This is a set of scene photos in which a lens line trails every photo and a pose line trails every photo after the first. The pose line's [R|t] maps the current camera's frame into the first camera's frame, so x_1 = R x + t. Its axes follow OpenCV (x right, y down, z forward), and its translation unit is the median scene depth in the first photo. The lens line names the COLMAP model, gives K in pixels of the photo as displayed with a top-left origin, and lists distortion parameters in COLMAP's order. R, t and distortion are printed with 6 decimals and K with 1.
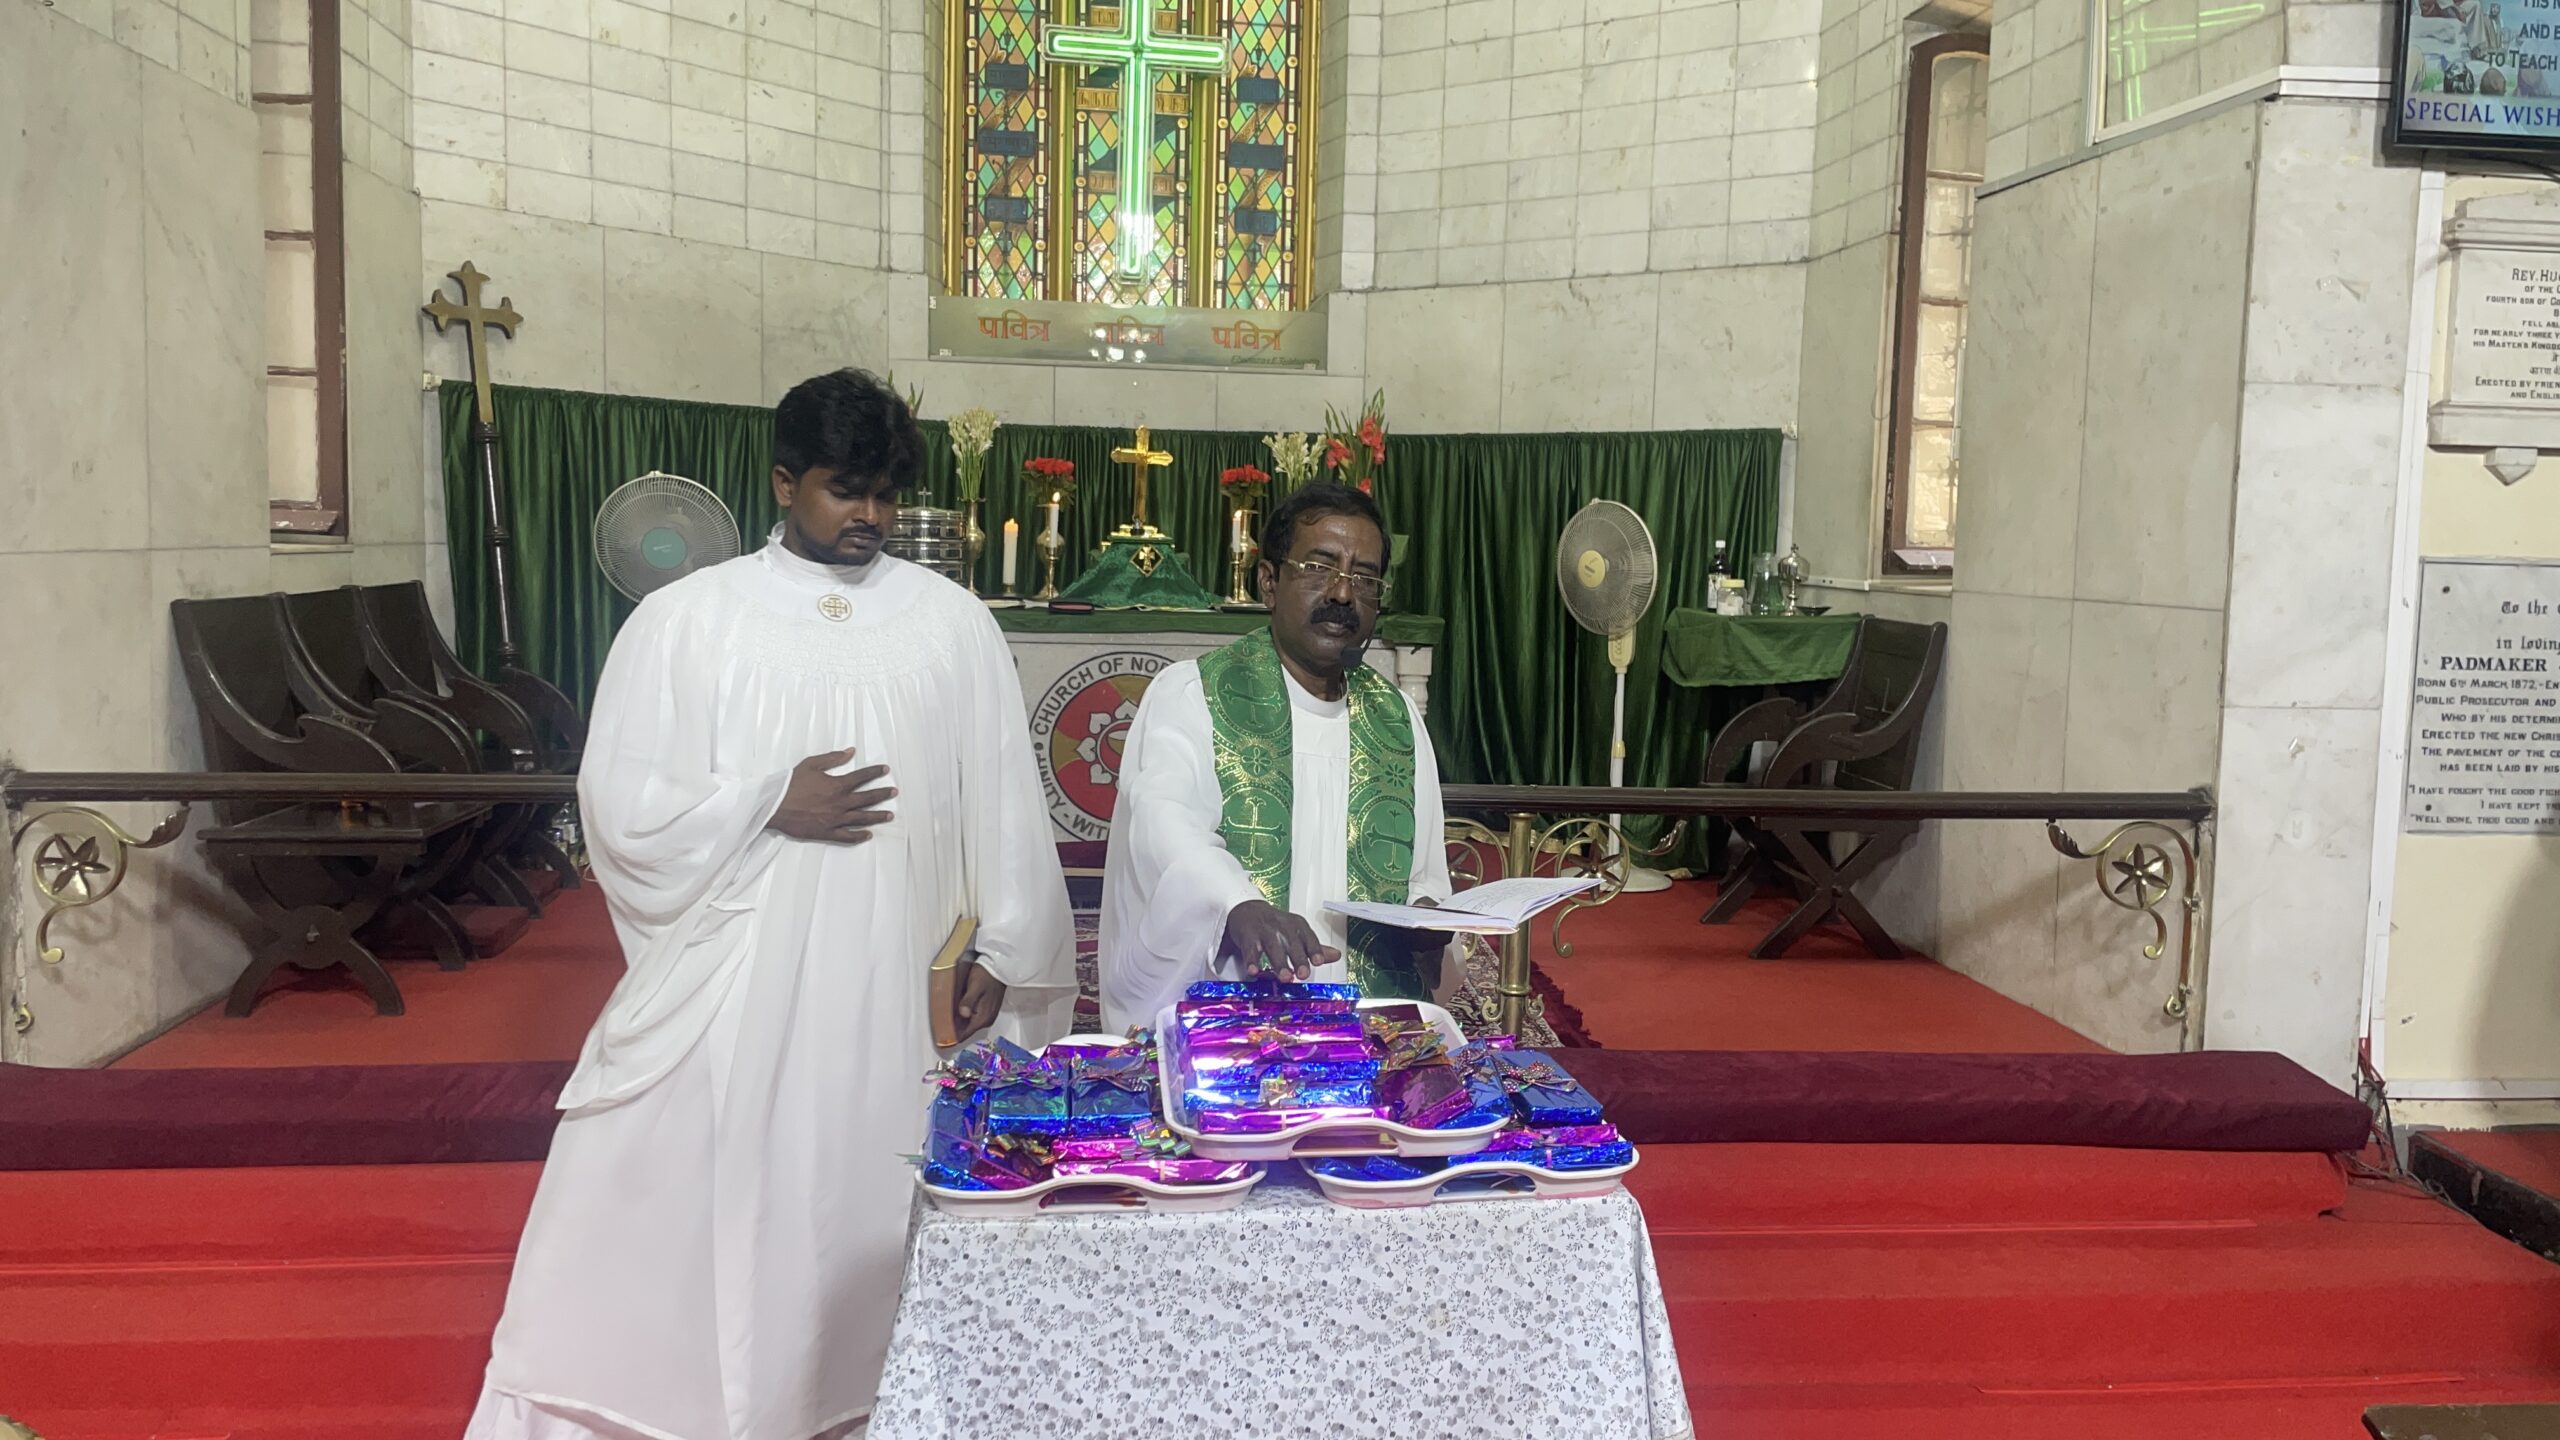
lens RADIAL K [[1958.1, 0, 1301.6], [0, 1958.1, 698.3], [0, 0, 1]] dist [0.086913, -0.126931]
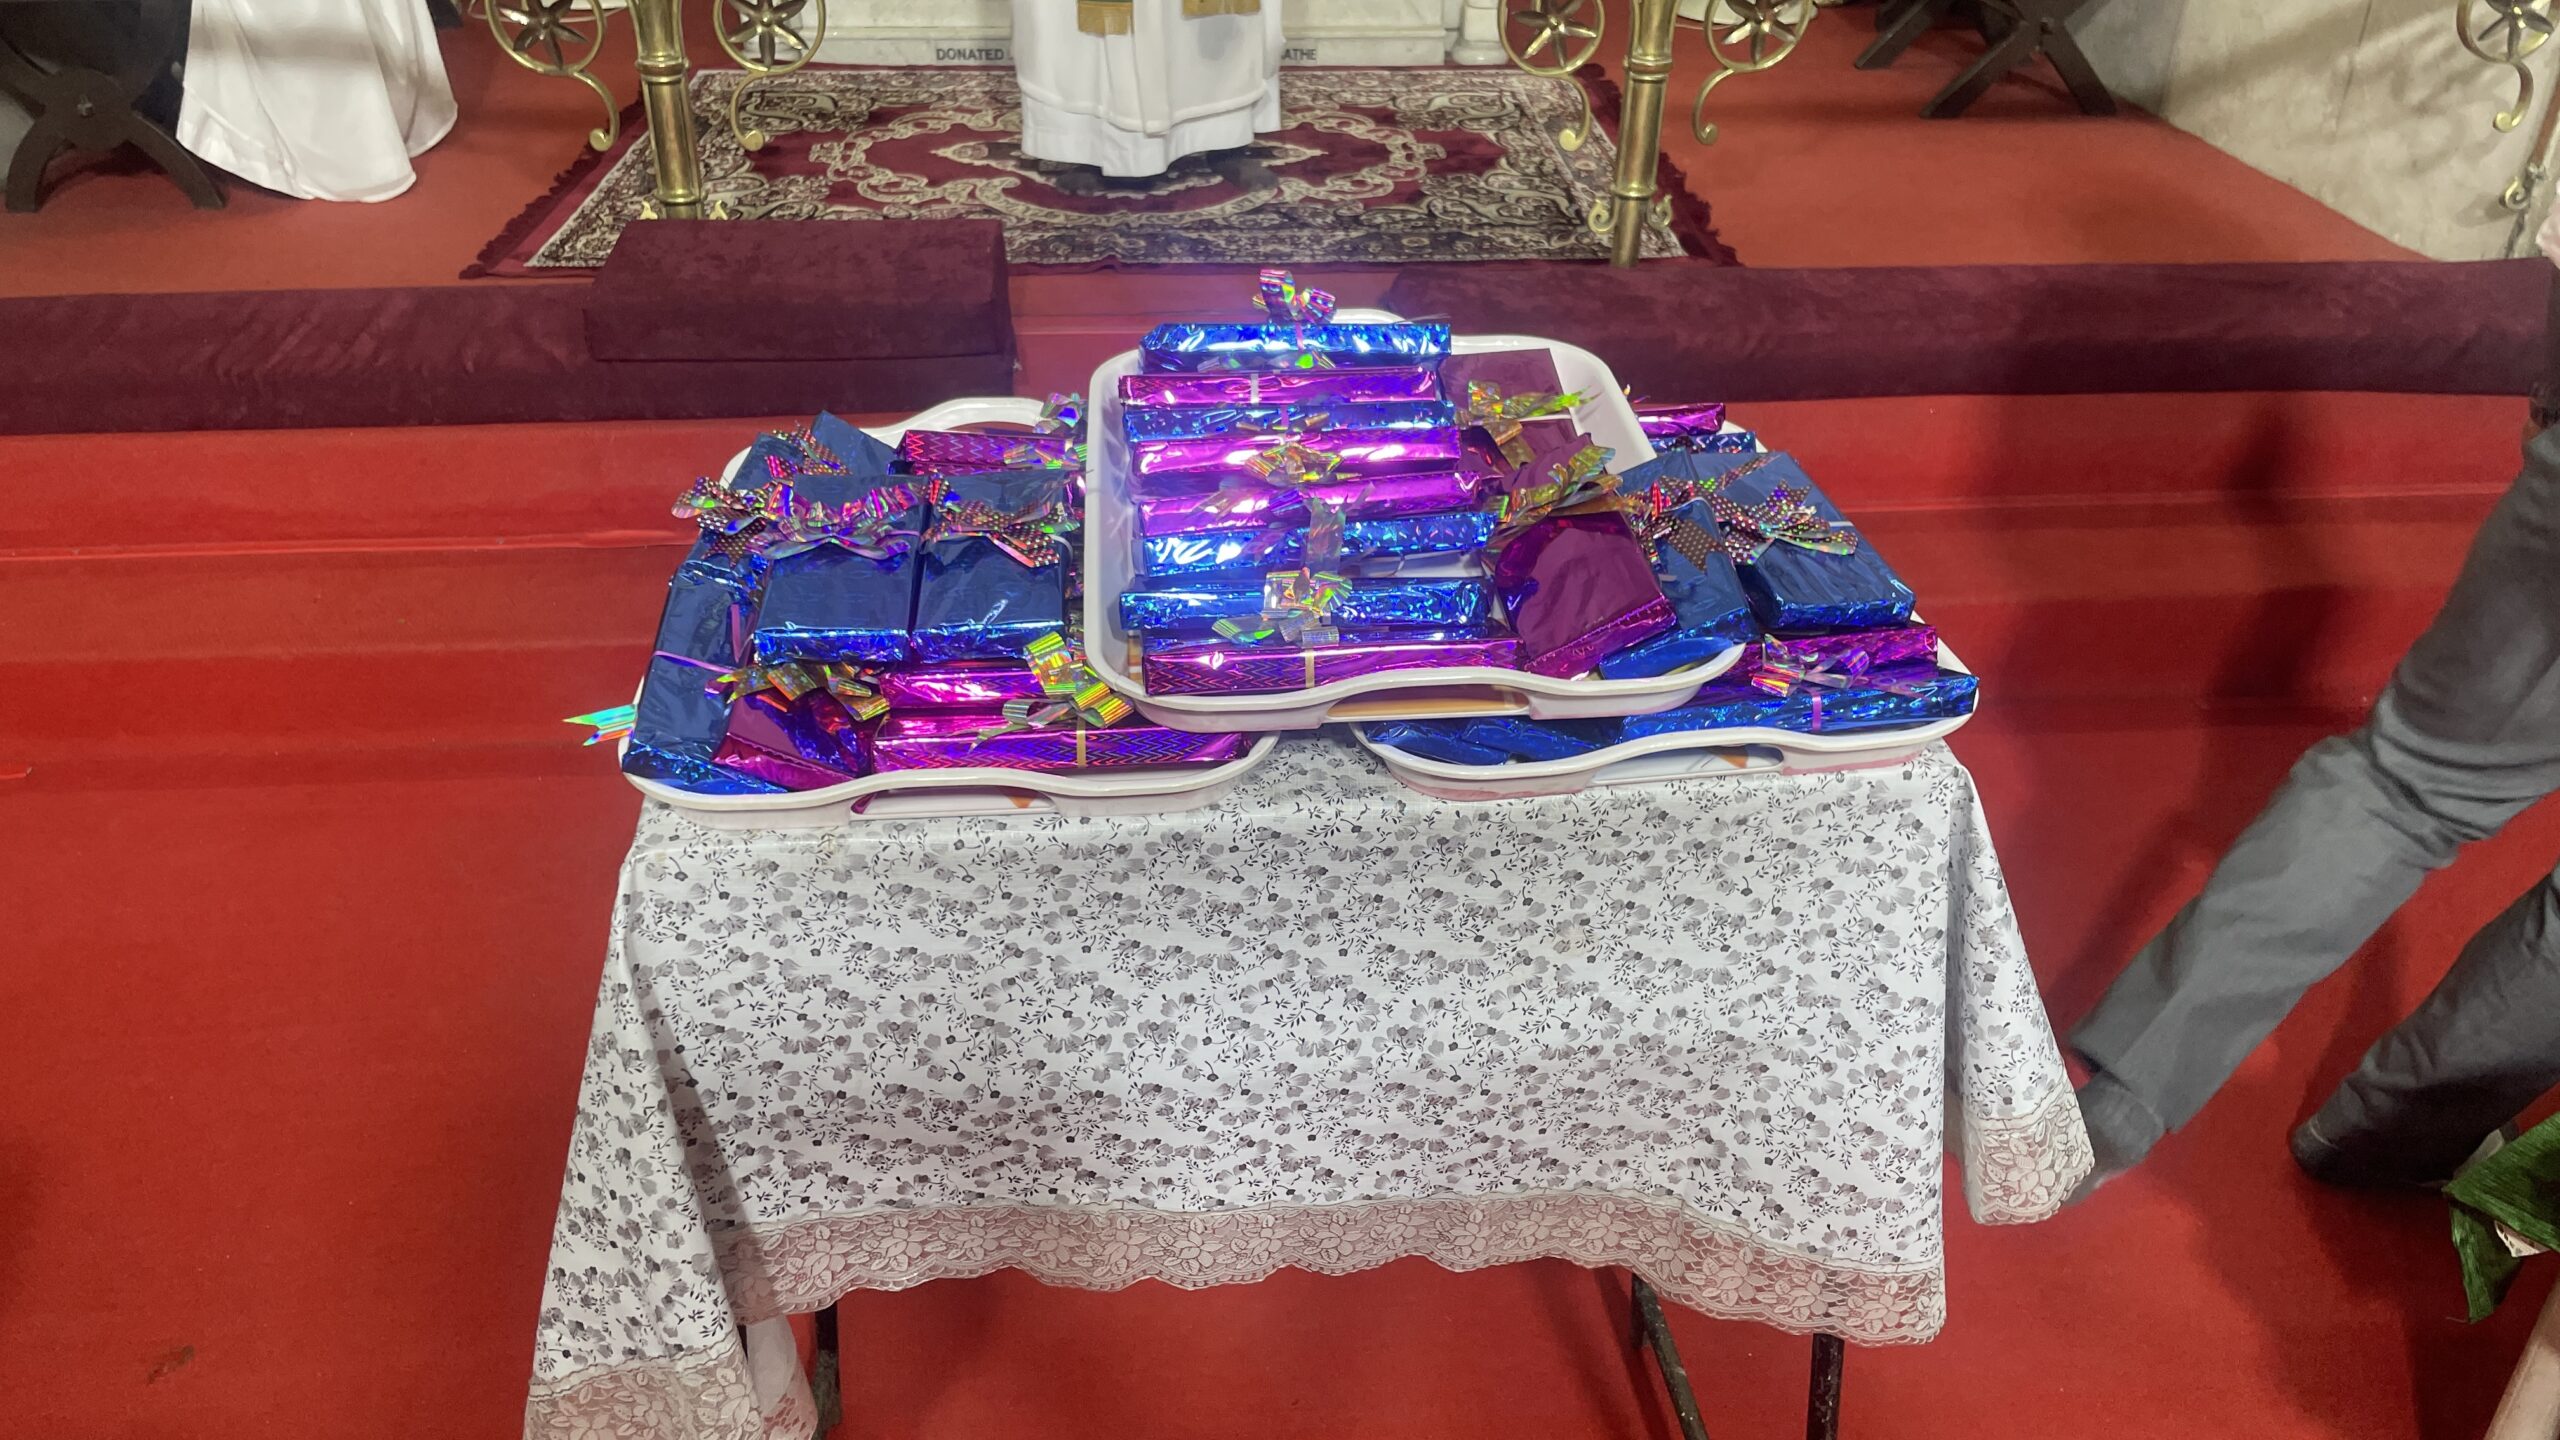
lens RADIAL K [[1969.8, 0, 1274.0], [0, 1969.8, 707.5], [0, 0, 1]] dist [0.088255, -0.119053]
pose [[0.999289, 0.004817, -0.037381, 0.000336], [0.011604, 0.904301, 0.426737, 0.001757], [0.035859, -0.426868, 0.903603, 0.164585]]
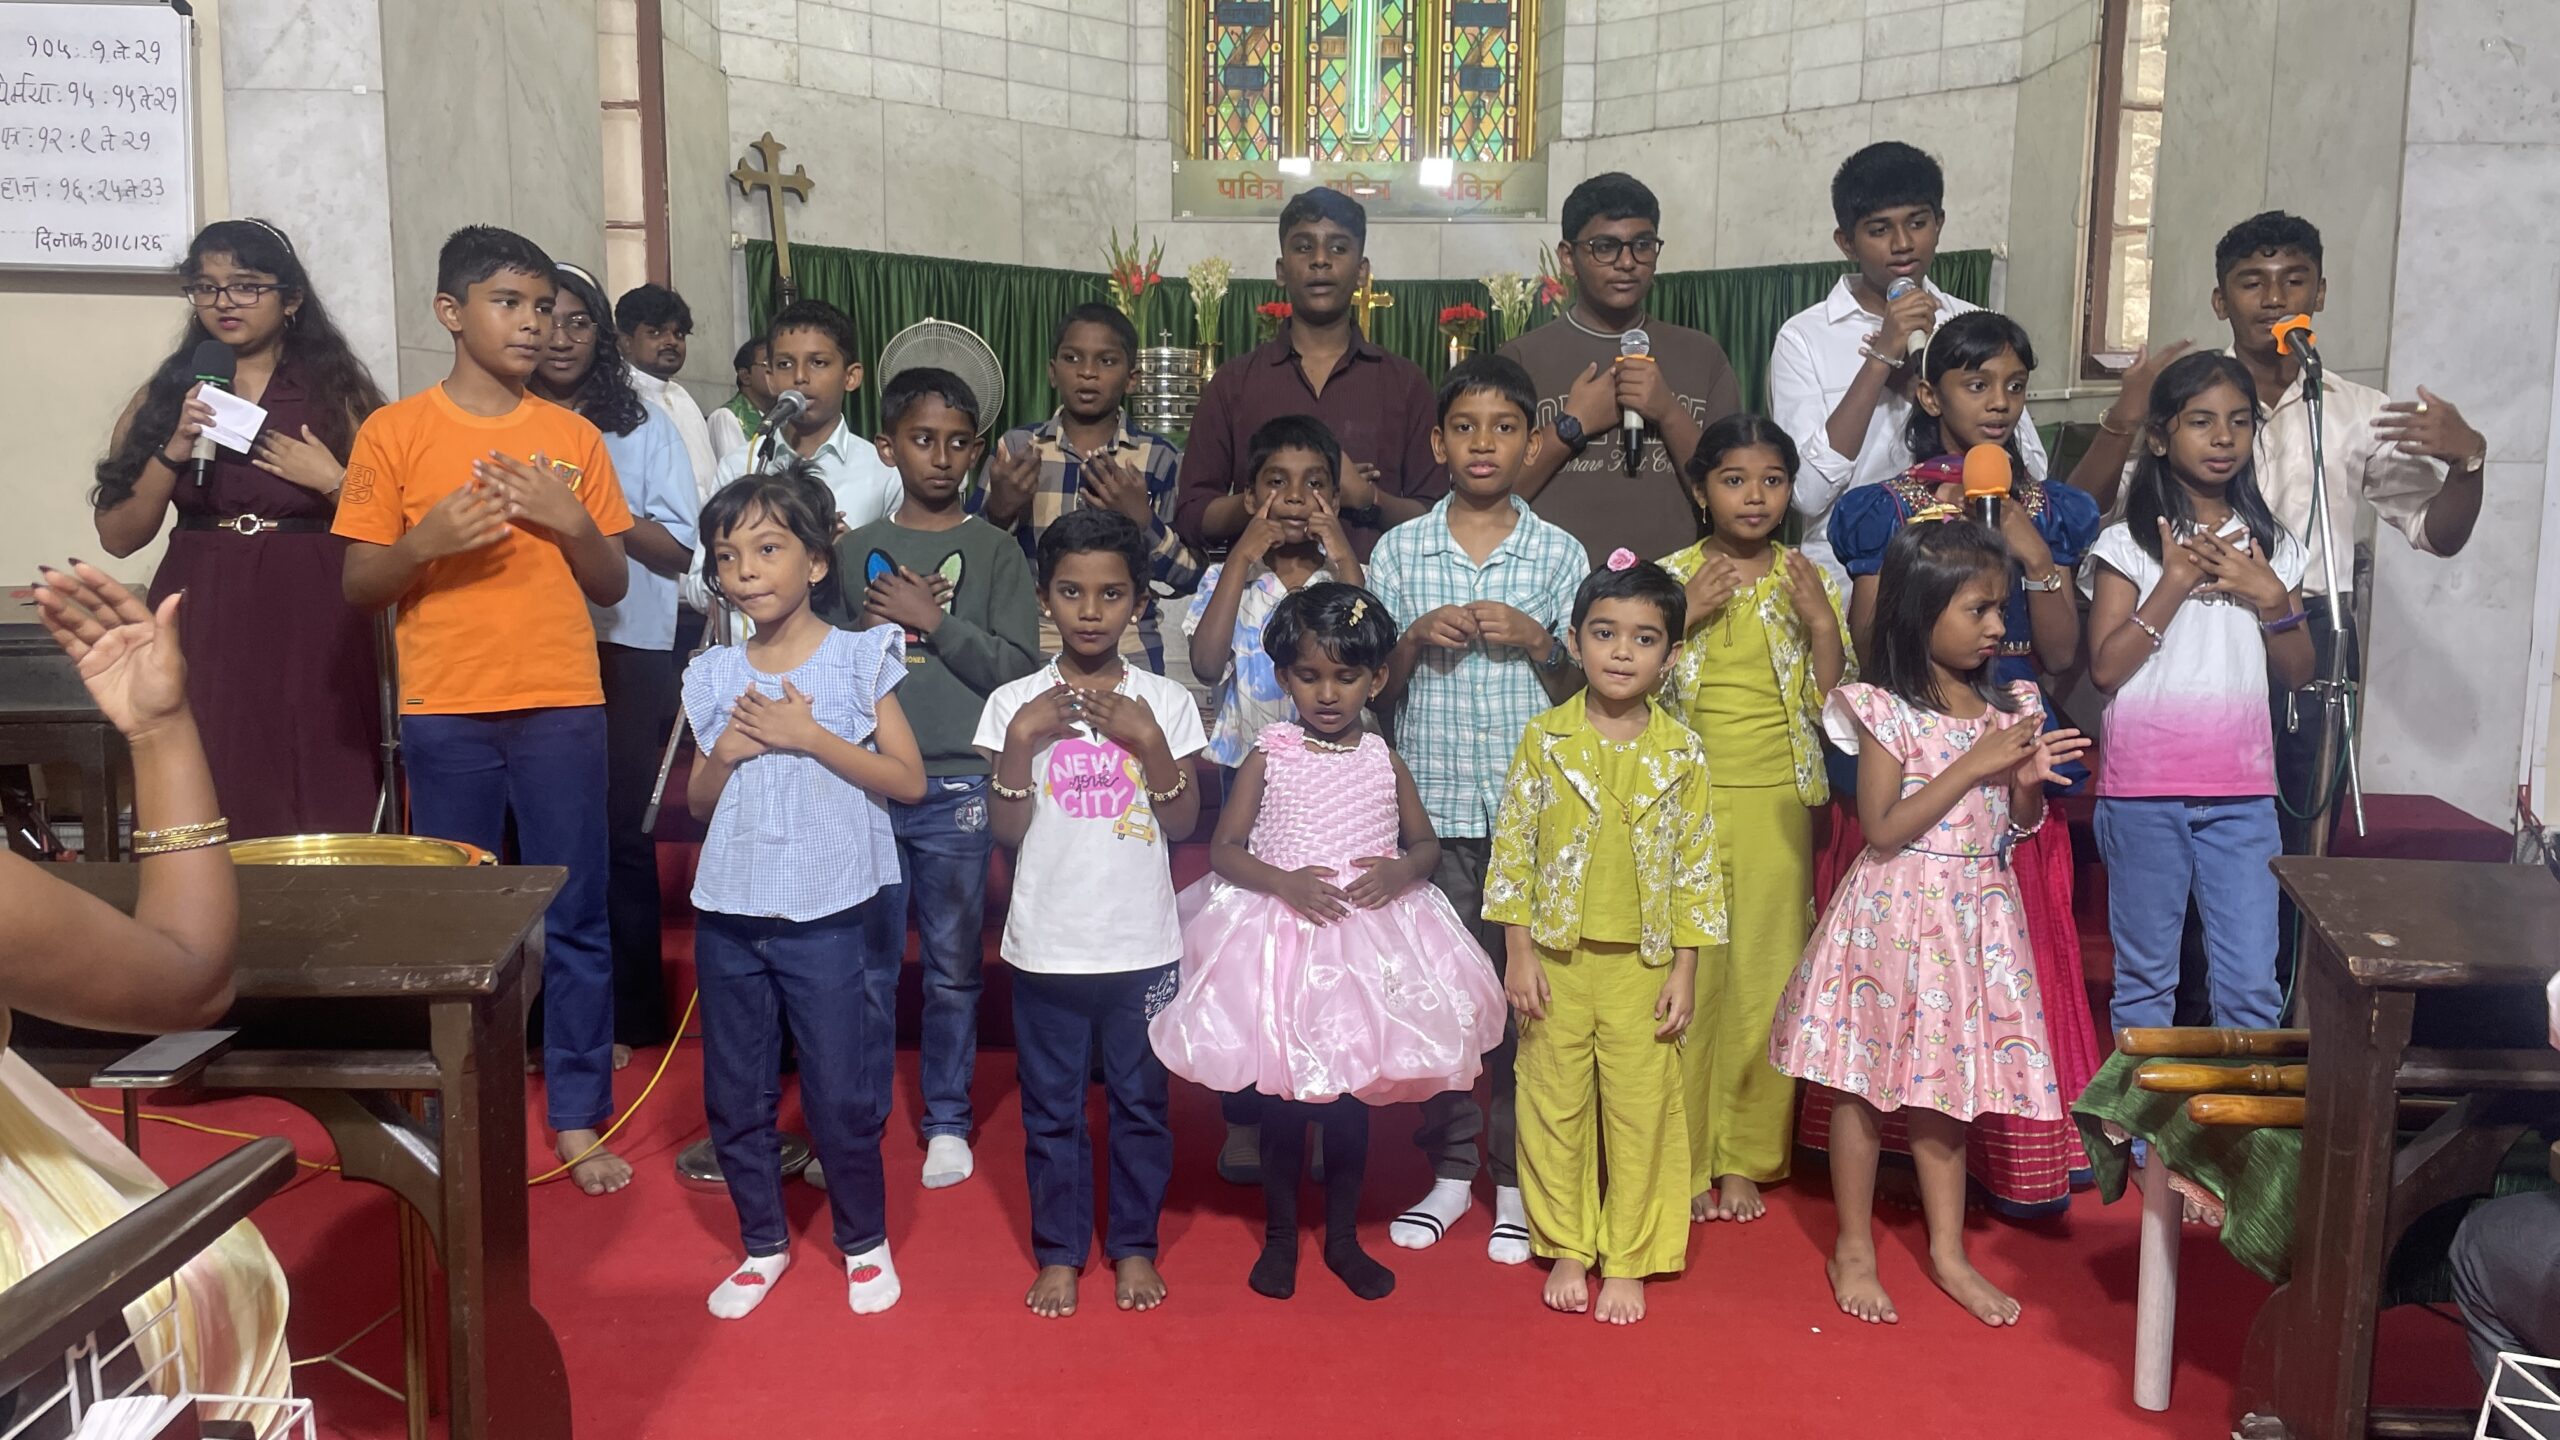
lens RADIAL K [[1951.5, 0, 1281.8], [0, 1951.5, 708.6], [0, 0, 1]] dist [0.080877, -0.113663]
pose [[0.989662, 0.002081, -0.143405, 0.031895], [0.004214, 0.999041, 0.043578, 0.063361], [0.143358, -0.043732, 0.988704, -0.083791]]
